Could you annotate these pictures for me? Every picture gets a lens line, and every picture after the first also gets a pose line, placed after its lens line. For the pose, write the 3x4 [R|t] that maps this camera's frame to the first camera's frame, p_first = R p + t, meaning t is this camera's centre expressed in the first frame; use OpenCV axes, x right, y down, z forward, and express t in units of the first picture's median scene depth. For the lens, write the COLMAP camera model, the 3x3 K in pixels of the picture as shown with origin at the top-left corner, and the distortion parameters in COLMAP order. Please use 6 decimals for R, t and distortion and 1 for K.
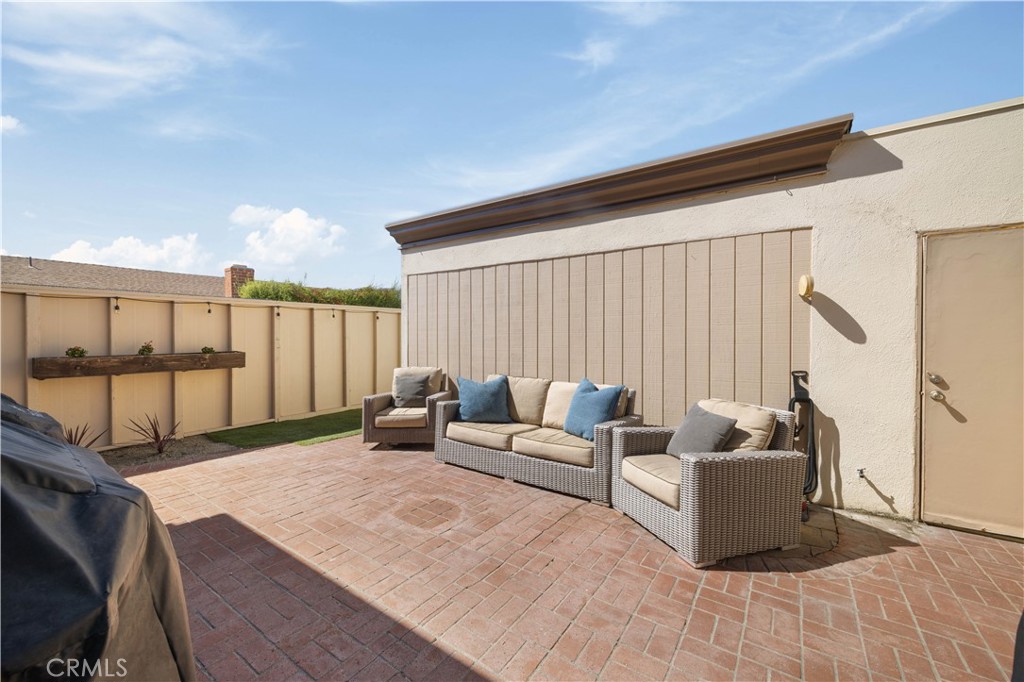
lens RADIAL K [[406.0, 0, 513.0], [0, 406.0, 335.5], [0, 0, 1]] dist [0.002823, 0.000130]
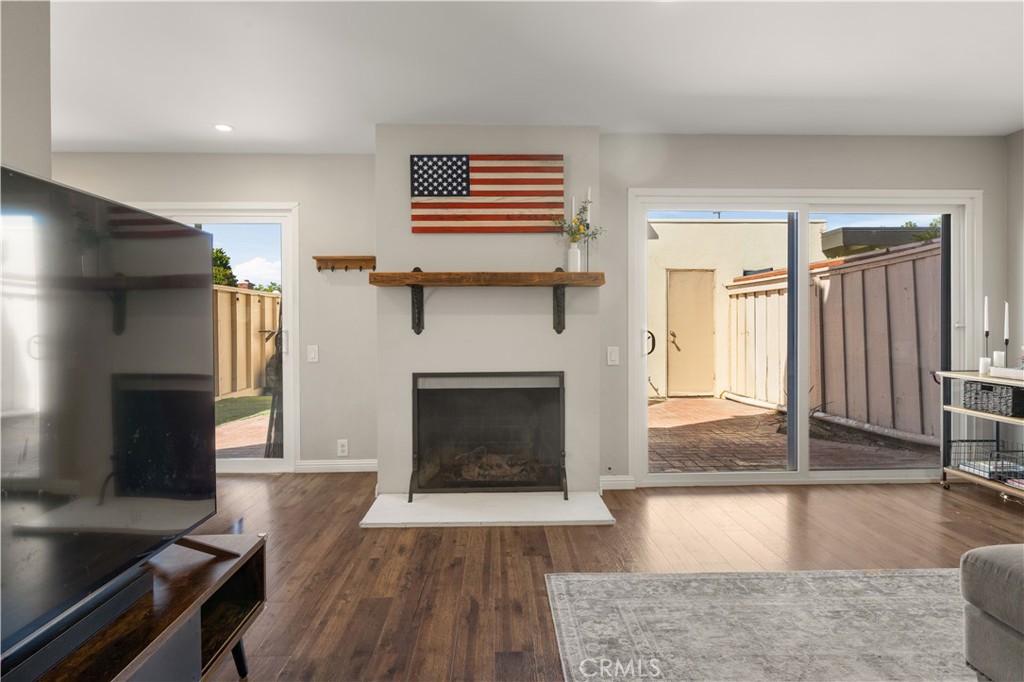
lens RADIAL K [[559.7, 0, 513.8], [0, 559.7, 326.2], [0, 0, 1]] dist [-0.000697, -0.000891]
pose [[0.803190, -0.005955, 0.595693, -1.286514], [0.007938, 0.999968, -0.000707, 0.049797], [-0.595670, 0.005297, 0.803212, -0.829079]]
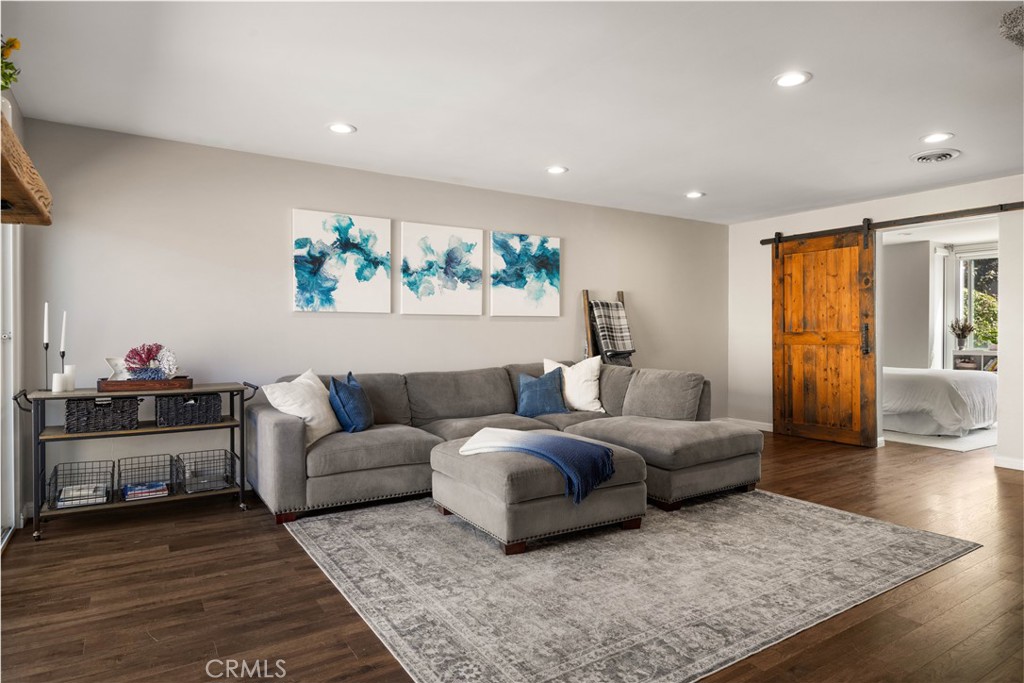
lens RADIAL K [[598.0, 0, 512.0], [0, 598.0, 341.5], [0, 0, 1]] dist [-0.002693, -0.000951]
pose [[-0.925618, -0.007951, 0.378375, -0.999945], [-0.000046, 0.999782, 0.020897, 0.042773], [-0.378459, 0.019325, -0.925416, 0.120647]]
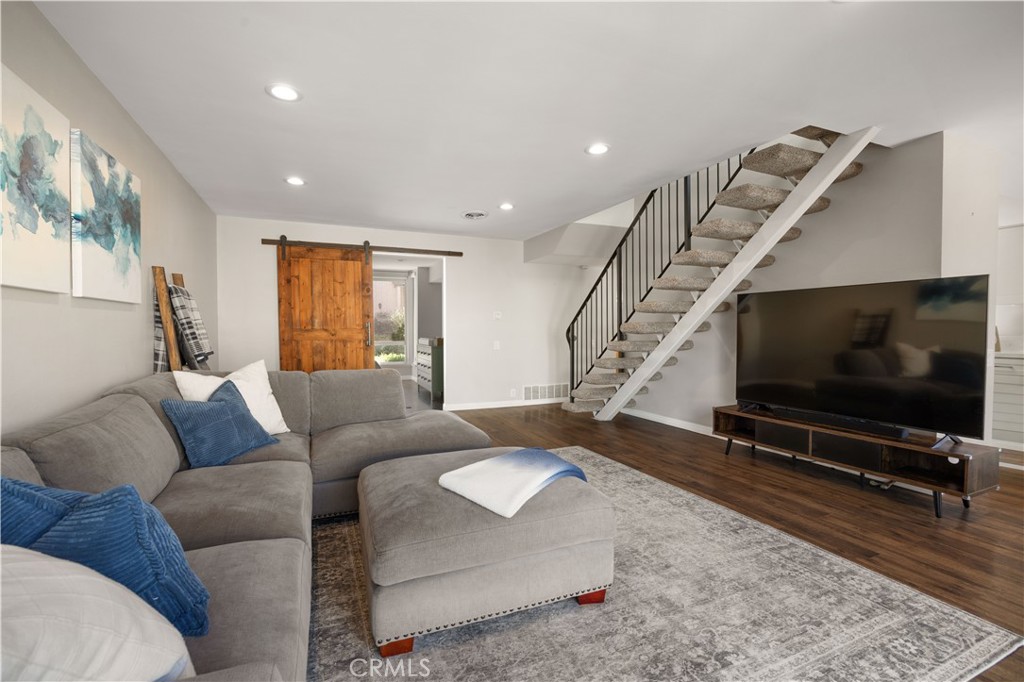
lens RADIAL K [[451.1, 0, 518.4], [0, 451.1, 339.1], [0, 0, 1]] dist [-0.009596, 0.000346]
pose [[-0.517687, 0.016198, -0.855417, -0.161967], [-0.004738, 0.999751, 0.021799, 0.049375], [0.855557, 0.015338, -0.517481, -0.492044]]
